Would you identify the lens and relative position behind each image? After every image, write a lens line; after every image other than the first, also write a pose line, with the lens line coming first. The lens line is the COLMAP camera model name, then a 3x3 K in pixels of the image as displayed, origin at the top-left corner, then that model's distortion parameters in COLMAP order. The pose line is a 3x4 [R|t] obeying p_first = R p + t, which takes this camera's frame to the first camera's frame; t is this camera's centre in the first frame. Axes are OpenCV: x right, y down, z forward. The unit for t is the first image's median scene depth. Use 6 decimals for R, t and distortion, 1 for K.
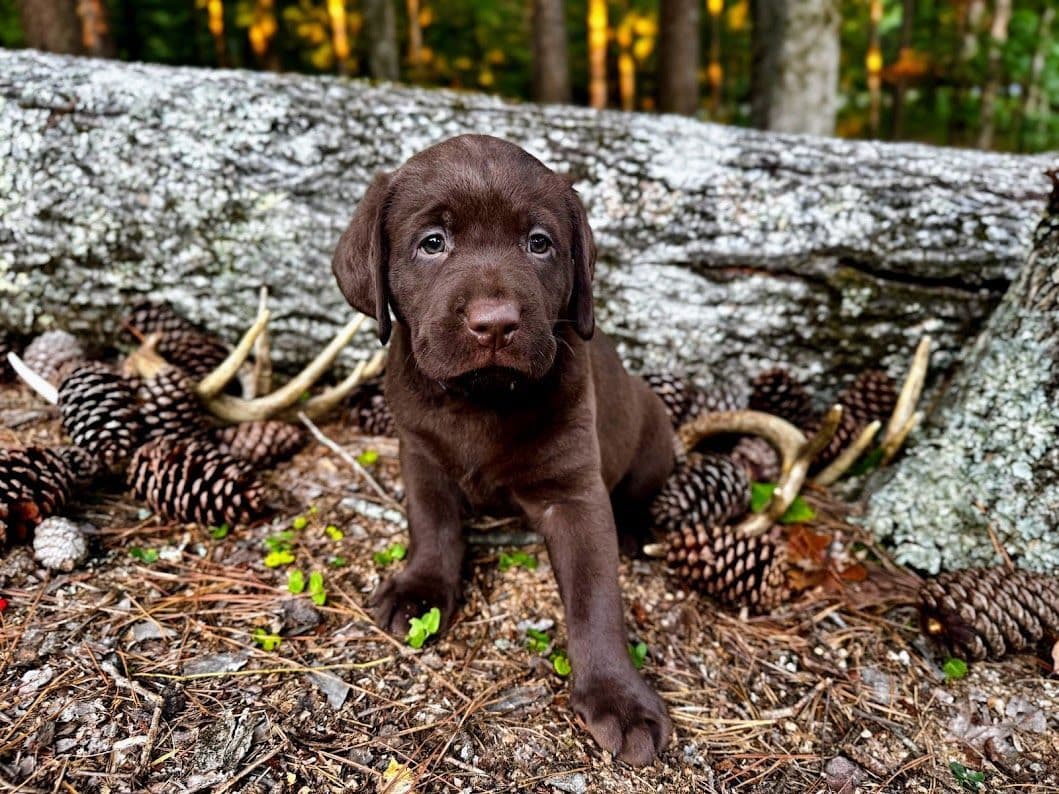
lens RADIAL K [[761.1, 0, 529.5], [0, 761.1, 397.0], [0, 0, 1]] dist [-0.016214, -0.011010]
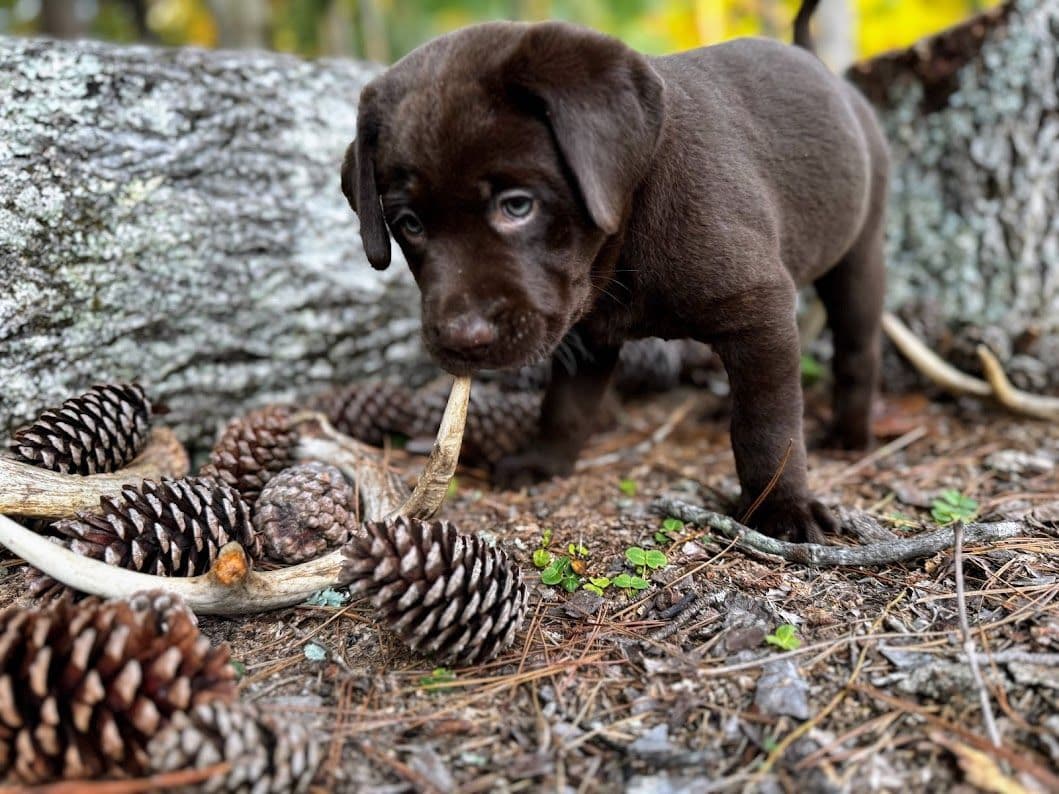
lens RADIAL K [[771.7, 0, 529.5], [0, 771.7, 397.0], [0, 0, 1]] dist [-0.024873, 0.002805]
pose [[0.762220, -0.287497, 0.579970, -0.511877], [0.344180, 0.938813, 0.013044, 0.014609], [-0.548234, 0.189672, 0.814533, 0.309028]]
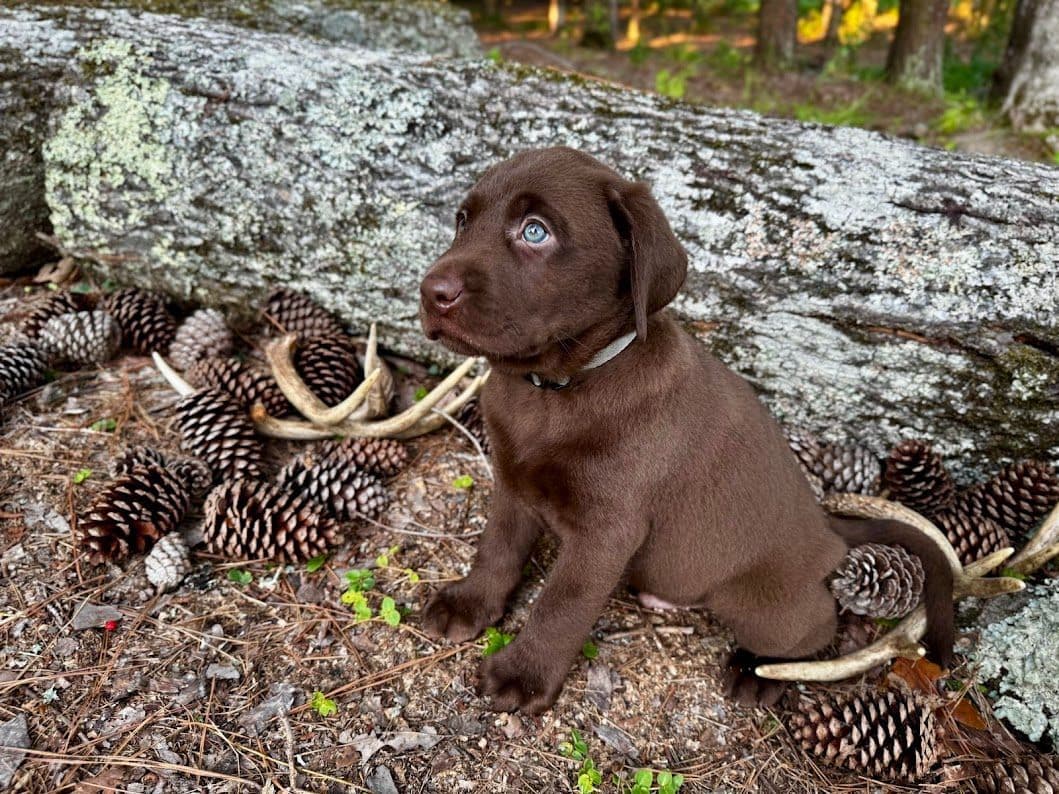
lens RADIAL K [[752.8, 0, 536.9], [0, 752.8, 395.8], [0, 0, 1]] dist [0.027868, -0.063924]
pose [[0.968396, 0.139736, -0.206599, 0.069932], [-0.106889, 0.980913, 0.162430, -0.194715], [0.225353, -0.135214, 0.964849, 0.050033]]
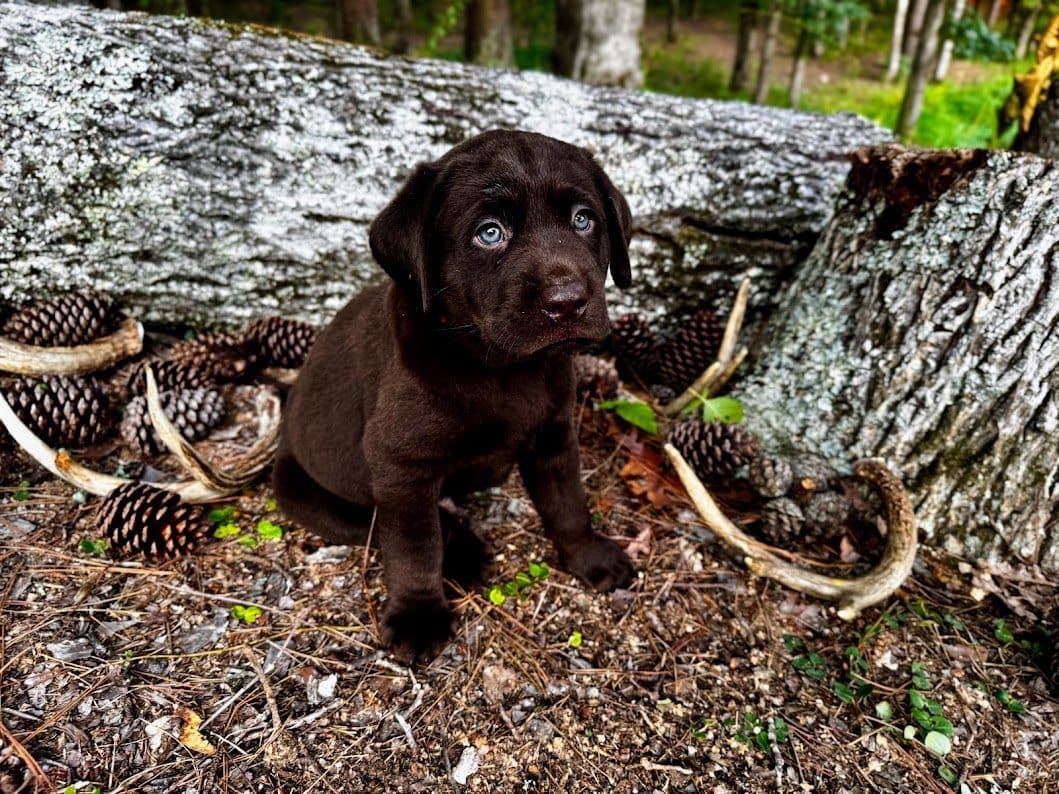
lens RADIAL K [[757.4, 0, 532.7], [0, 757.4, 395.1], [0, 0, 1]] dist [-0.014114, -0.008311]
pose [[0.970046, -0.066018, 0.233778, -0.100760], [0.029169, 0.987055, 0.157709, -0.104075], [-0.241163, -0.146166, 0.959414, -0.089227]]
